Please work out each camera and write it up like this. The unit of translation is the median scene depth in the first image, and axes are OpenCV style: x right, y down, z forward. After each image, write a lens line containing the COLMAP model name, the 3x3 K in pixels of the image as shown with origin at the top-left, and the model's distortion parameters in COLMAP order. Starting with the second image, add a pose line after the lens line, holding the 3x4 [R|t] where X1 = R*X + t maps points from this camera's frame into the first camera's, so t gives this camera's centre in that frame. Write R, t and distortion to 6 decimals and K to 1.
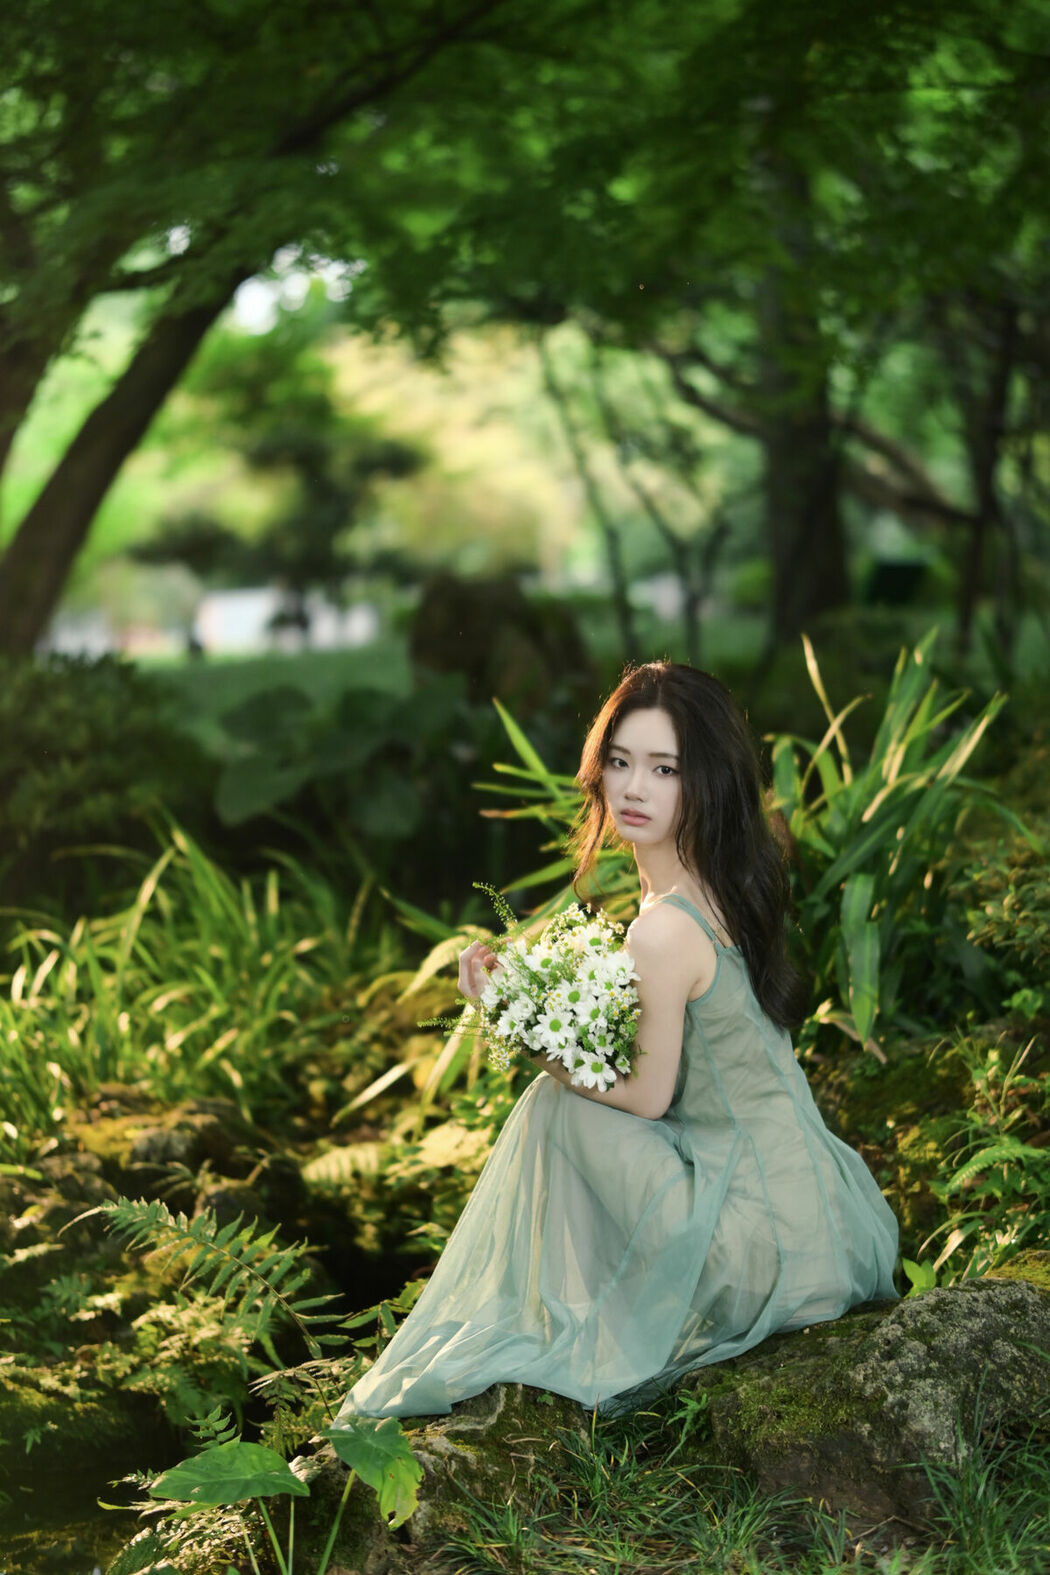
lens RADIAL K [[3993.4, 0, 530.2], [0, 3993.4, 787.4], [0, 0, 1]] dist [0.093161, 0.000000]
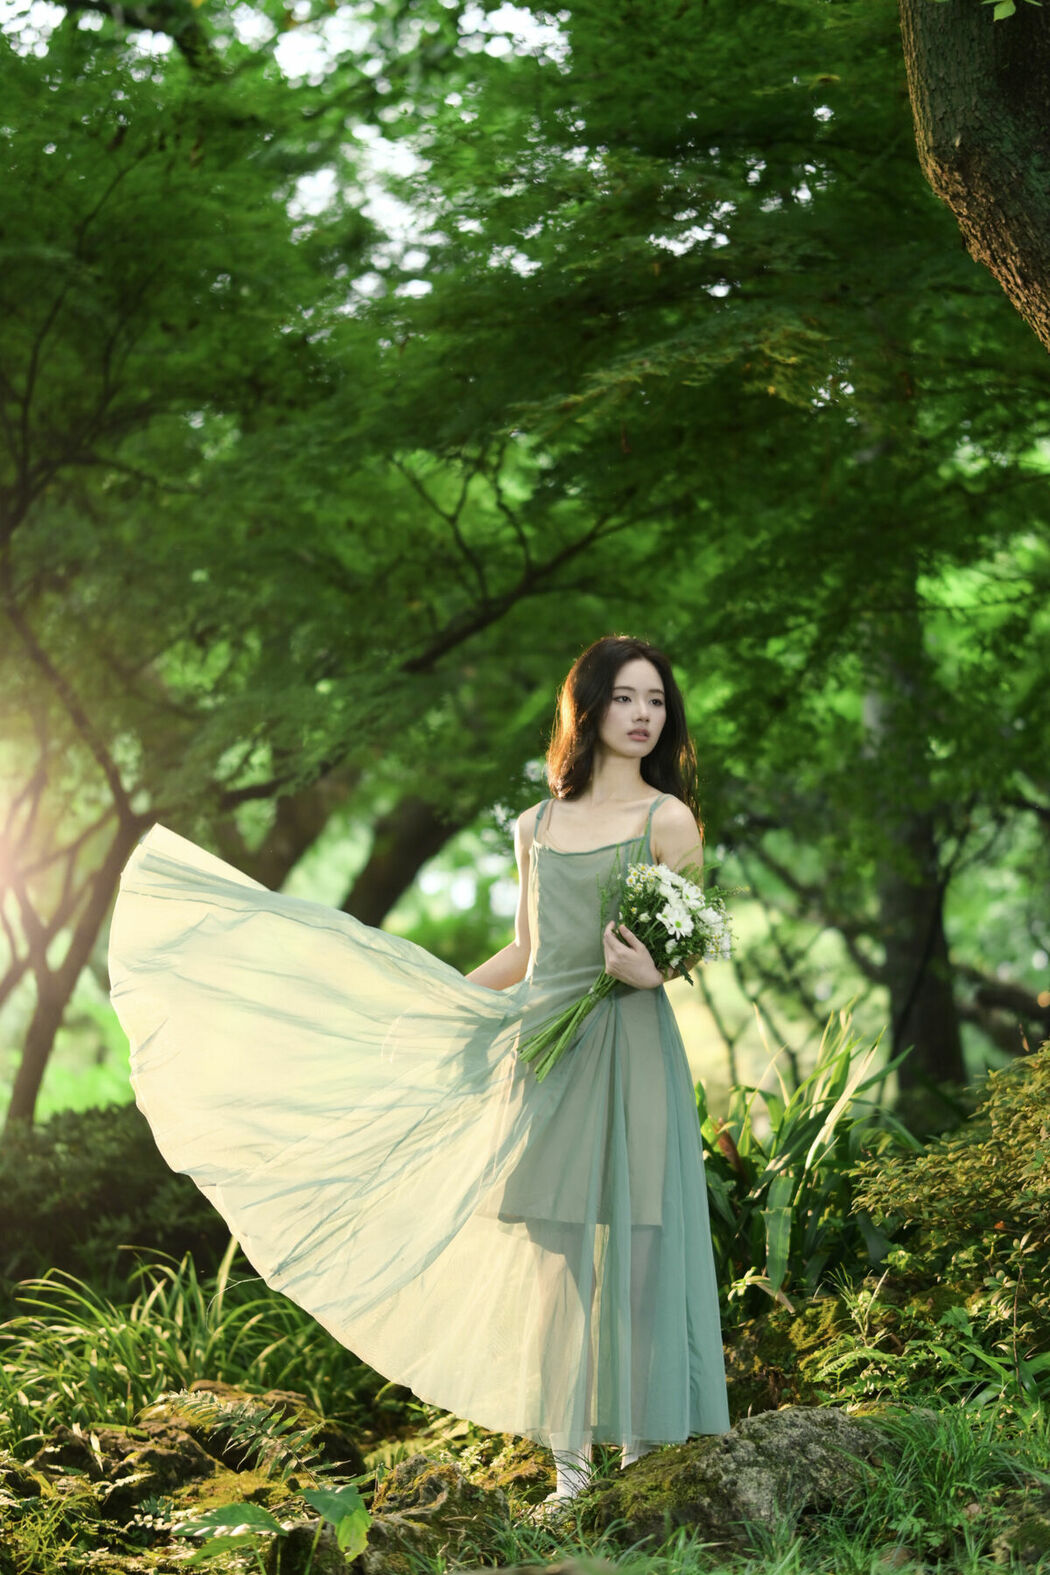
lens RADIAL K [[3993.4, 0, 525.0], [0, 3993.4, 793.2], [0, 0, 1]] dist [0.093161, 0.000000]
pose [[0.998244, -0.013623, -0.057646, 0.080897], [0.004723, 0.988400, -0.151802, 0.100437], [0.059046, 0.151263, 0.986728, -0.288780]]
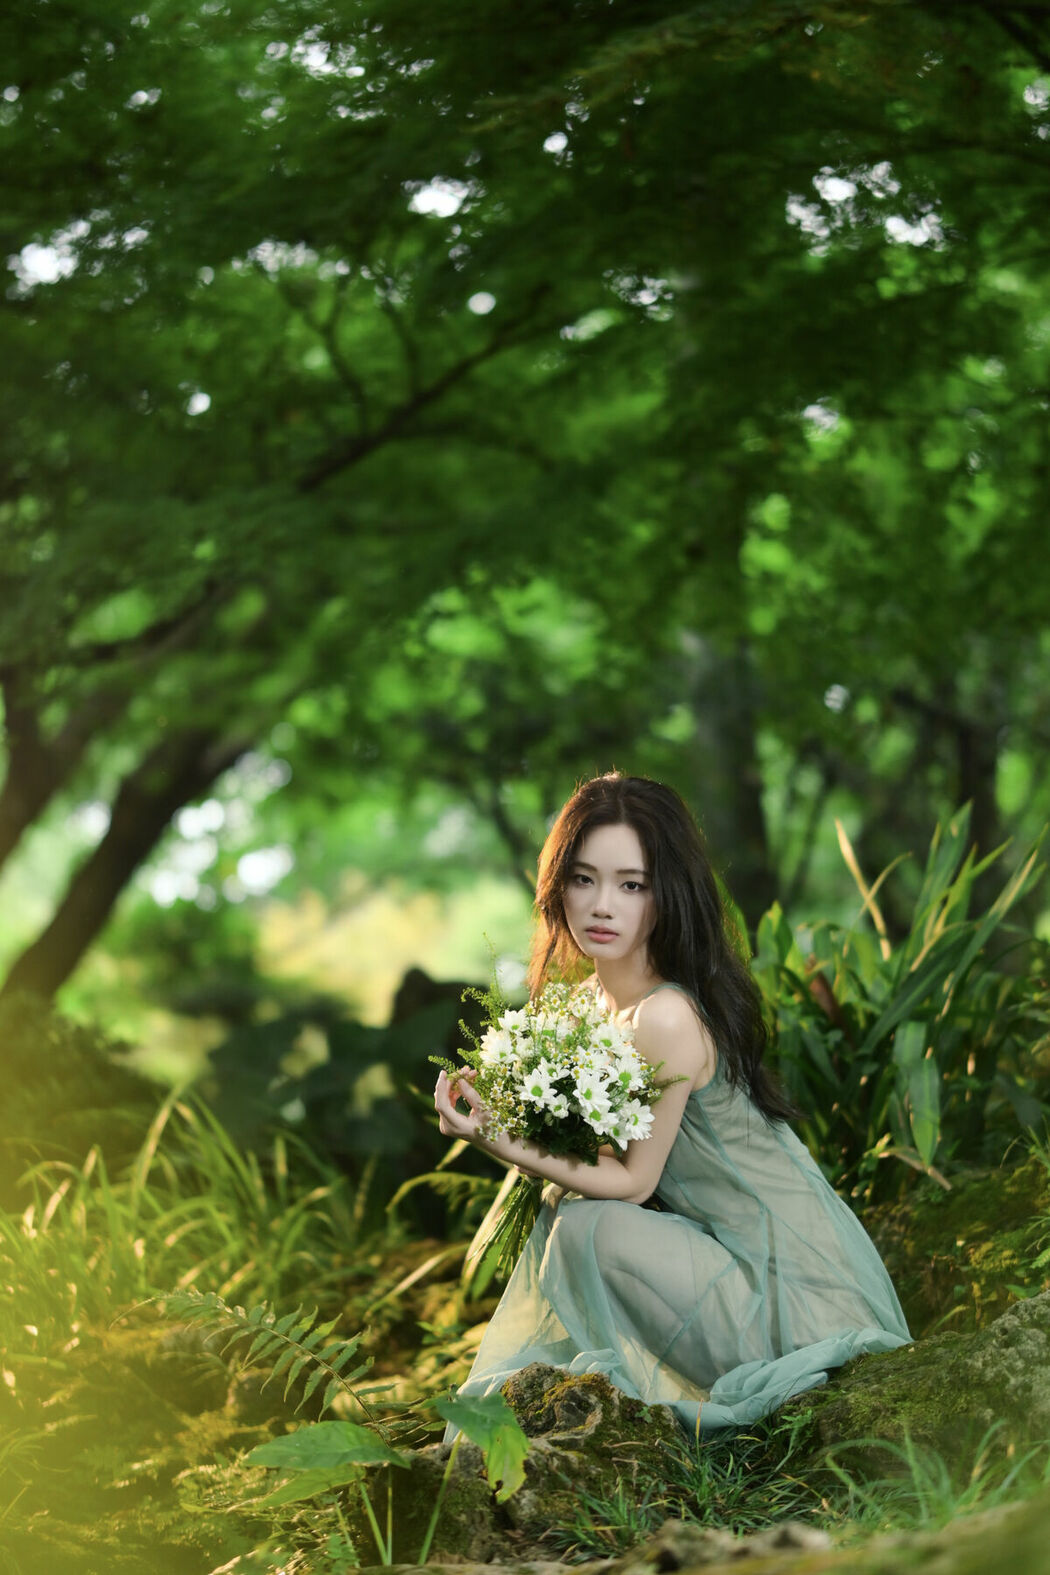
lens RADIAL K [[3993.4, 0, 515.0], [0, 3993.4, 785.7], [0, 0, 1]] dist [0.093161, 0.000000]
pose [[0.999674, -0.014841, 0.020797, -0.035931], [0.017917, 0.987512, -0.156523, 0.124480], [-0.018215, 0.156844, 0.987455, 0.030239]]
